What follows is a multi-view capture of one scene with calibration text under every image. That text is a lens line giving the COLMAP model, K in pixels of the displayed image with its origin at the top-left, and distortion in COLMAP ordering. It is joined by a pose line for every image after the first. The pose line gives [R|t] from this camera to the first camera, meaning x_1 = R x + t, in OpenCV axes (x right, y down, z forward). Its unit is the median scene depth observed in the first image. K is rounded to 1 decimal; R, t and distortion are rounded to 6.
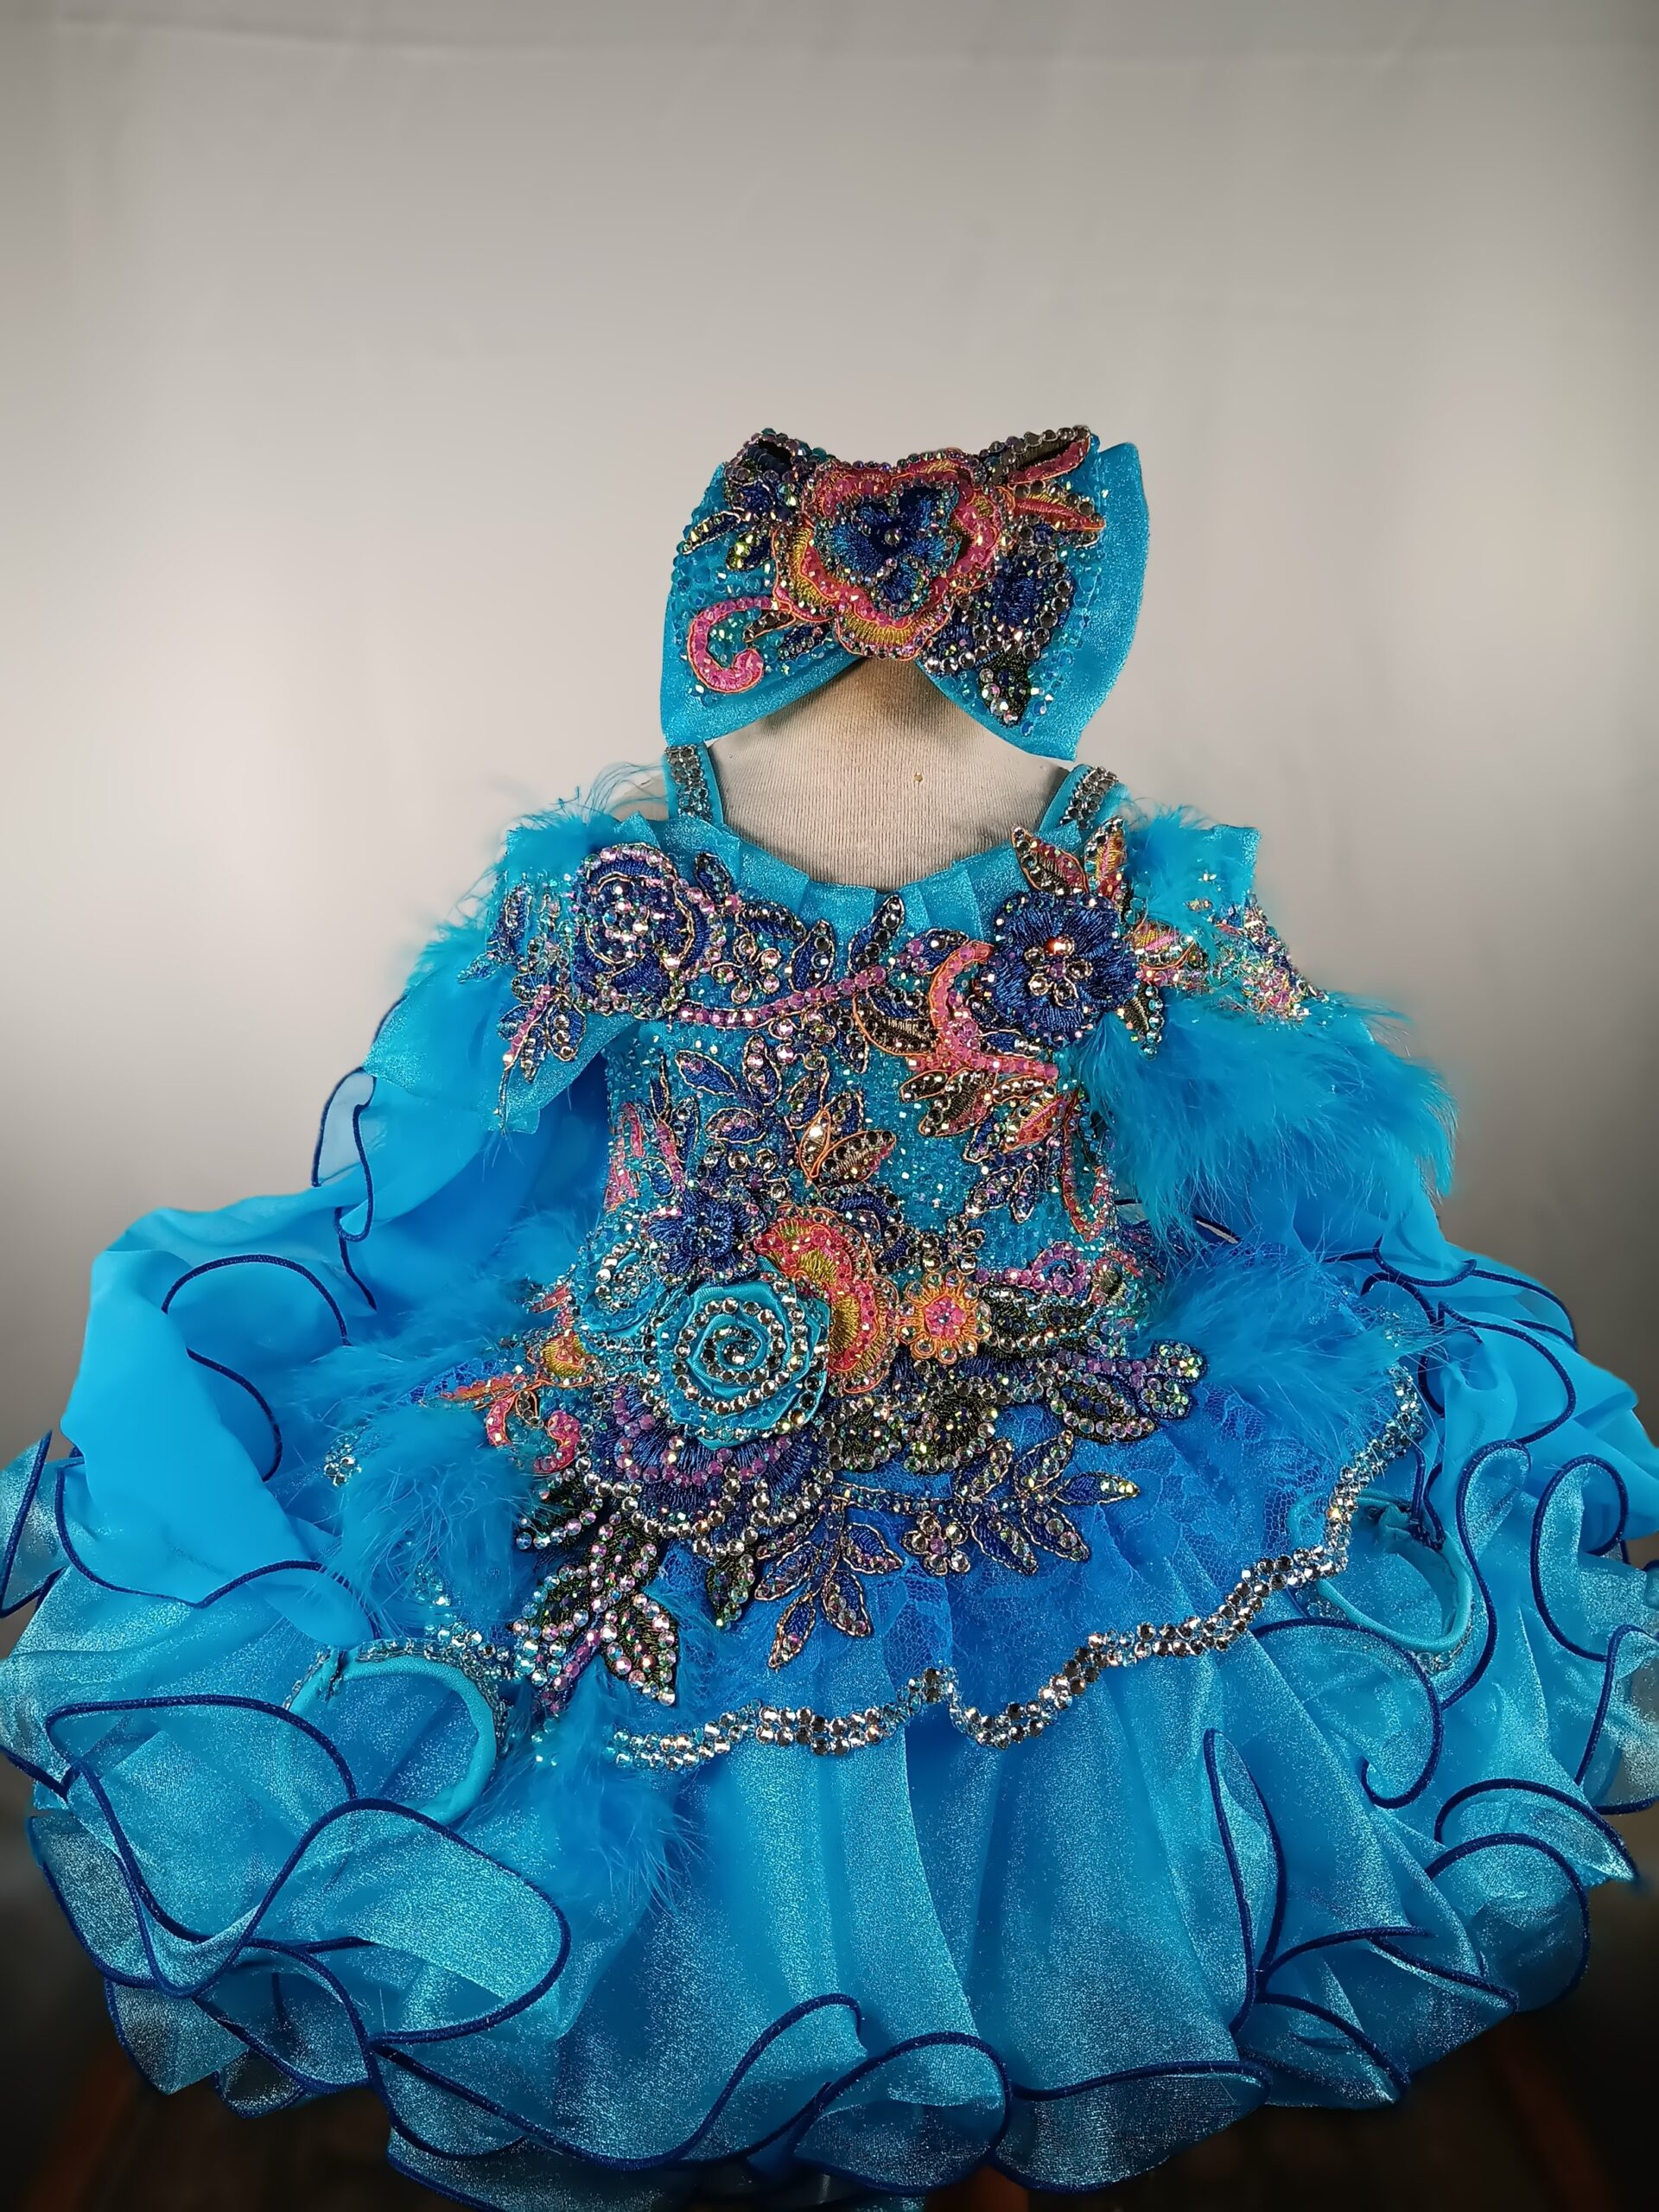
lens RADIAL K [[1684.5, 0, 829.5], [0, 1684.5, 1106.0], [0, 0, 1]] dist [-0.001921, -0.004230]
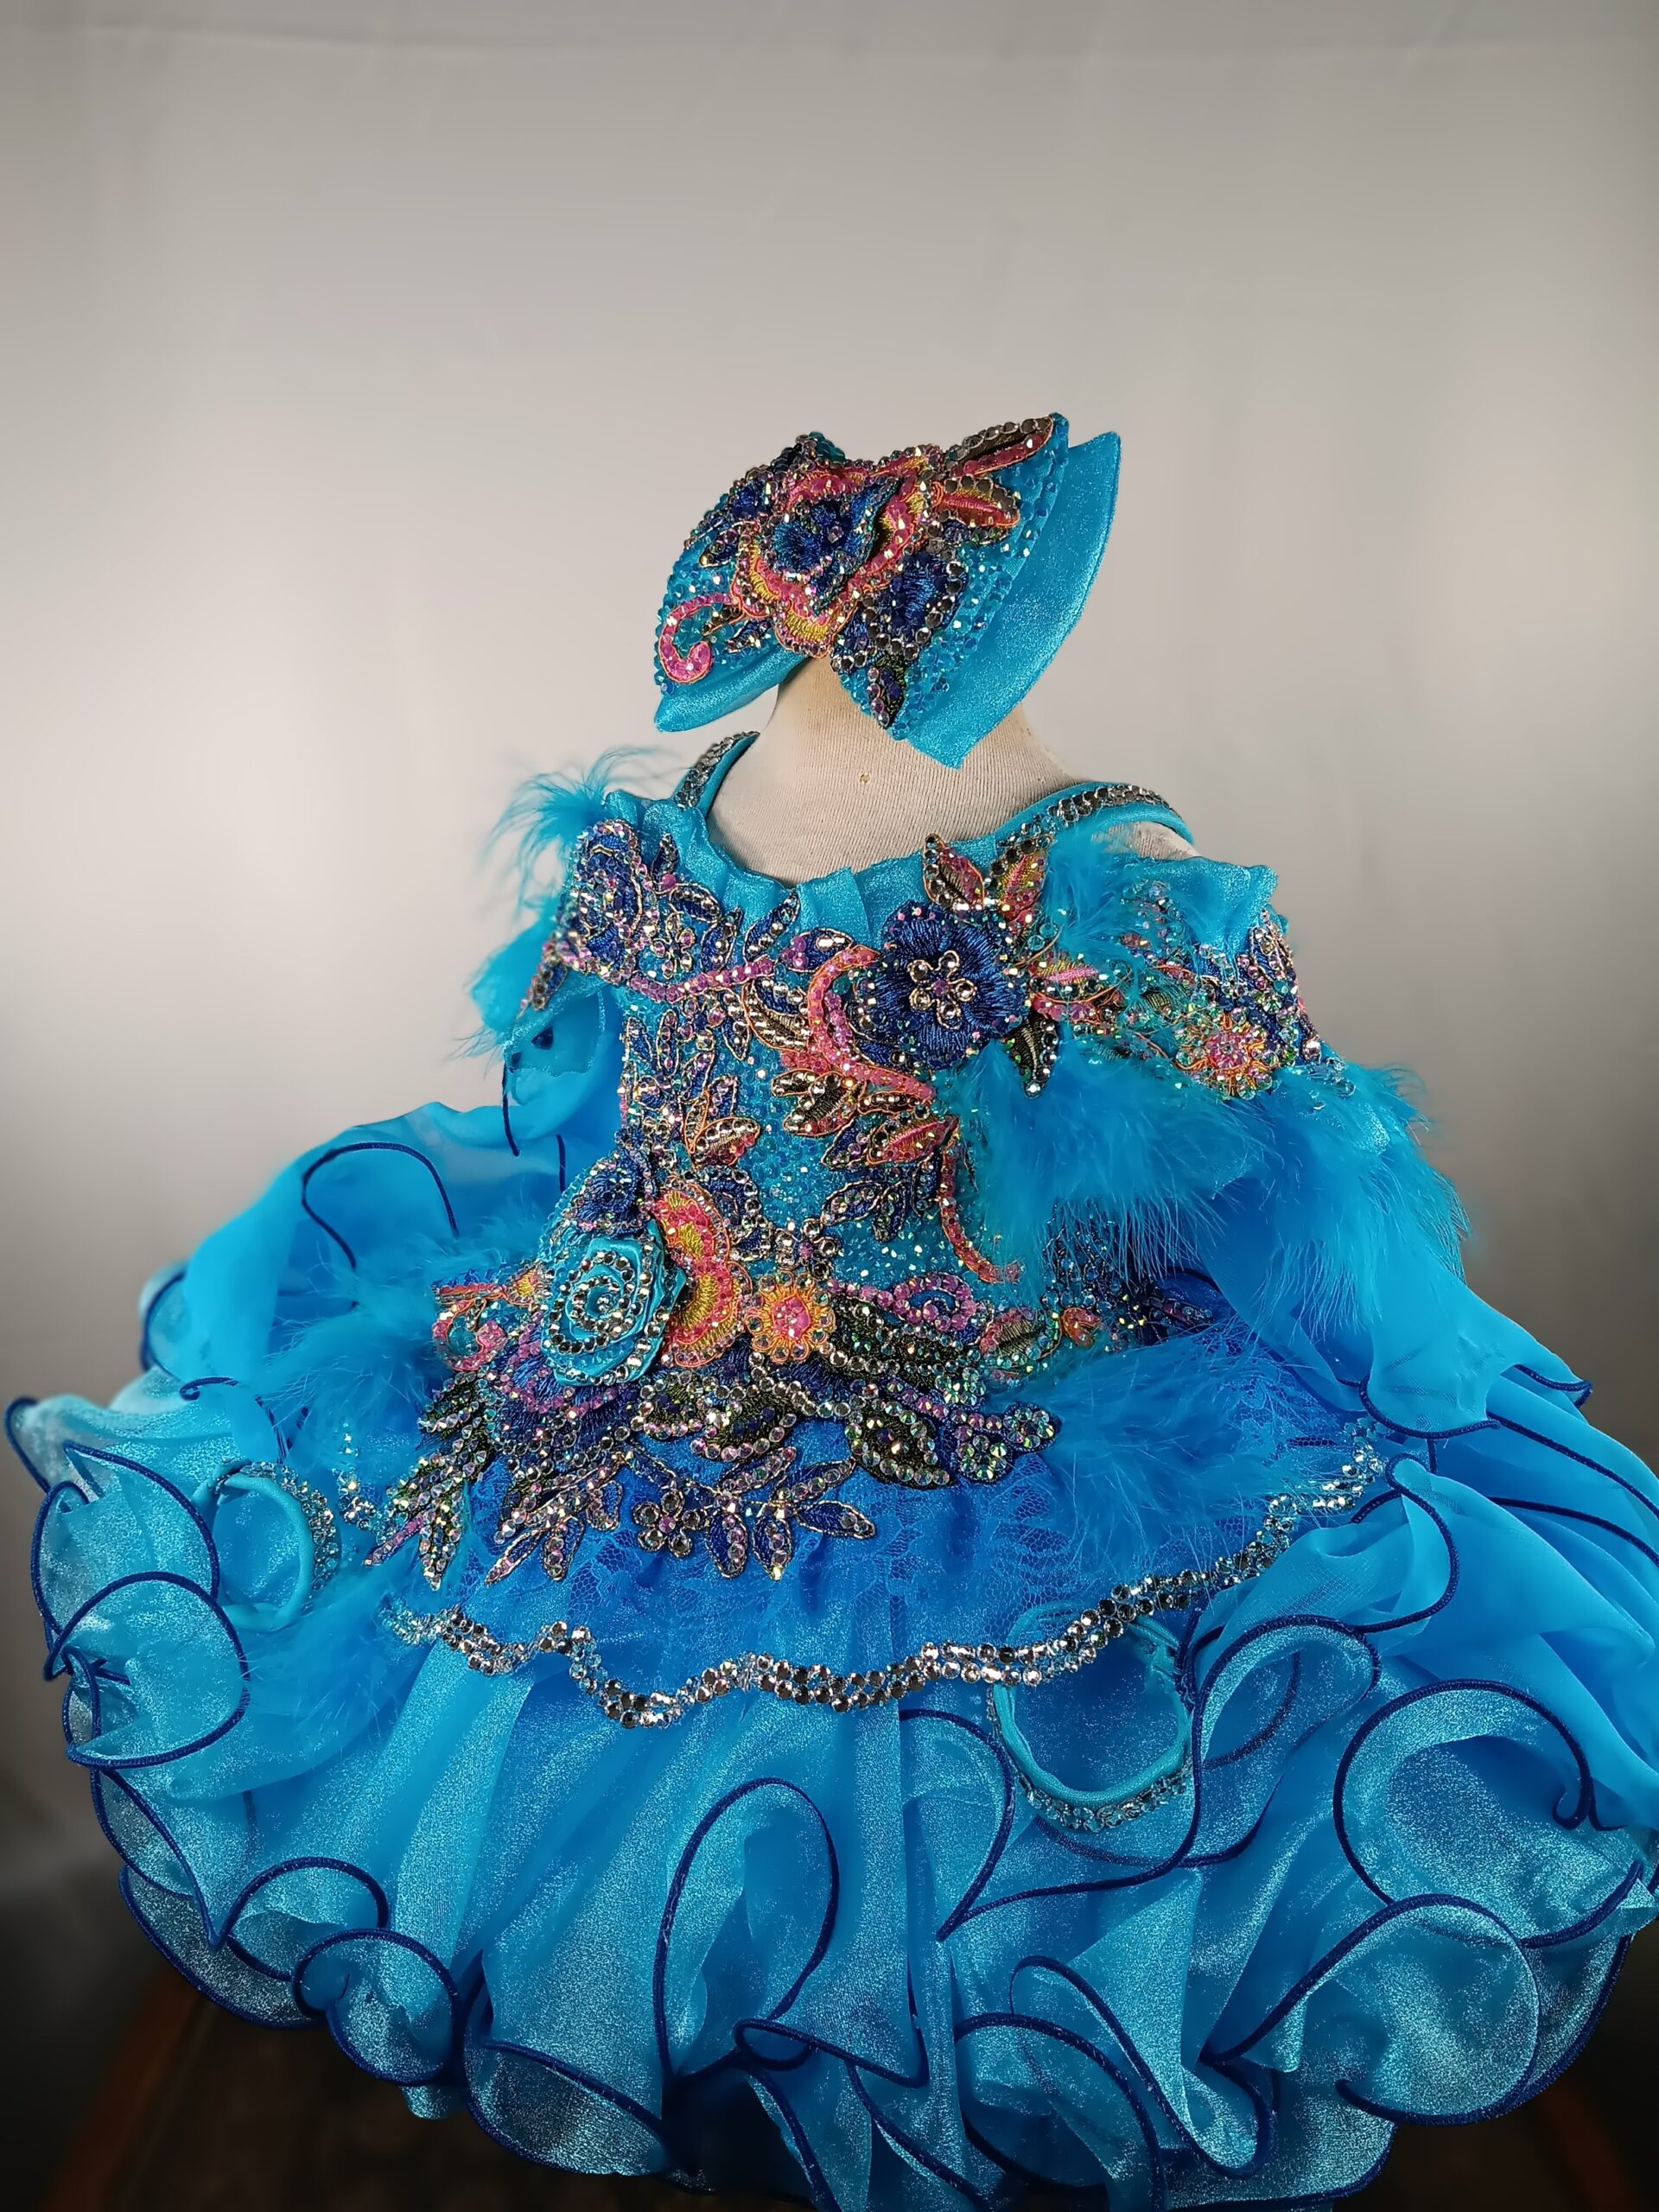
lens RADIAL K [[1670.4, 0, 833.1], [0, 1670.4, 1113.4], [0, 0, 1]] dist [-0.000232, 0.003888]
pose [[0.855695, 0.170753, -0.488497, 0.573691], [-0.170841, 0.984280, 0.044793, -0.043695], [0.488467, 0.045126, 0.871415, 0.150289]]
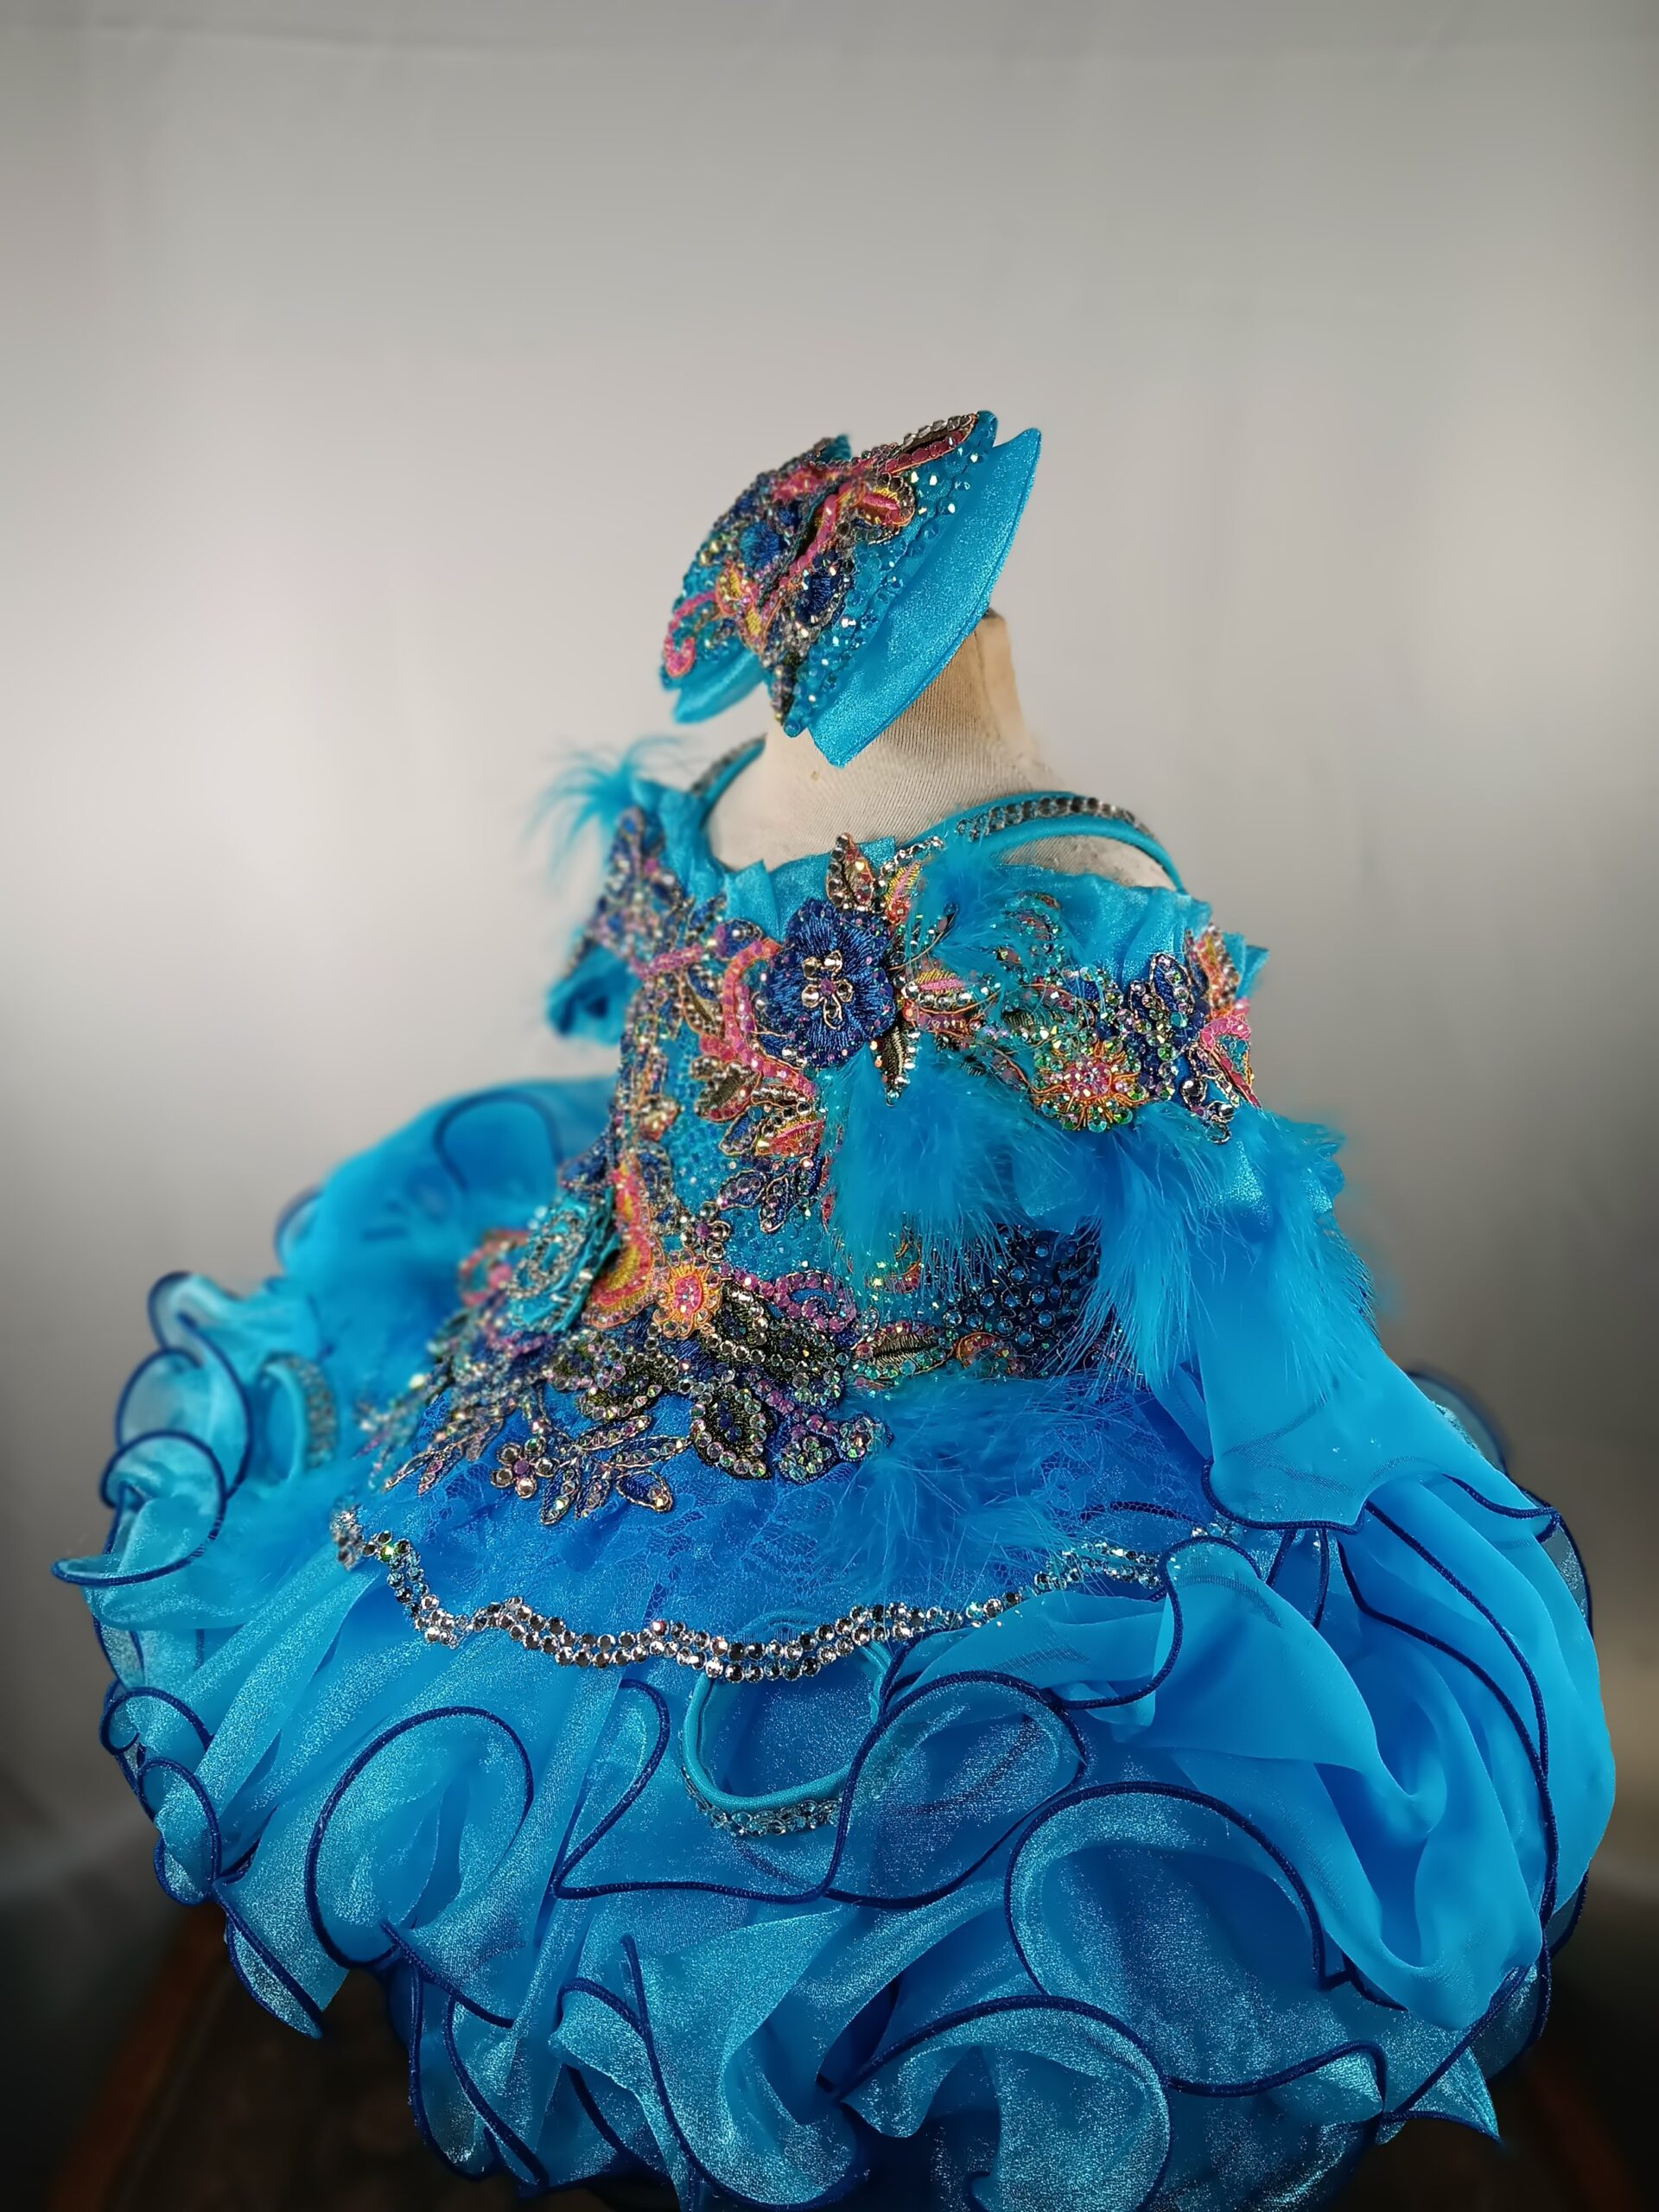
lens RADIAL K [[1670.4, 0, 833.1], [0, 1670.4, 1113.4], [0, 0, 1]] dist [-0.000232, 0.003888]
pose [[0.616589, 0.256791, -0.744228, 0.886161], [-0.261657, 0.958415, 0.113913, -0.124254], [0.742531, 0.124495, 0.658140, 0.398140]]
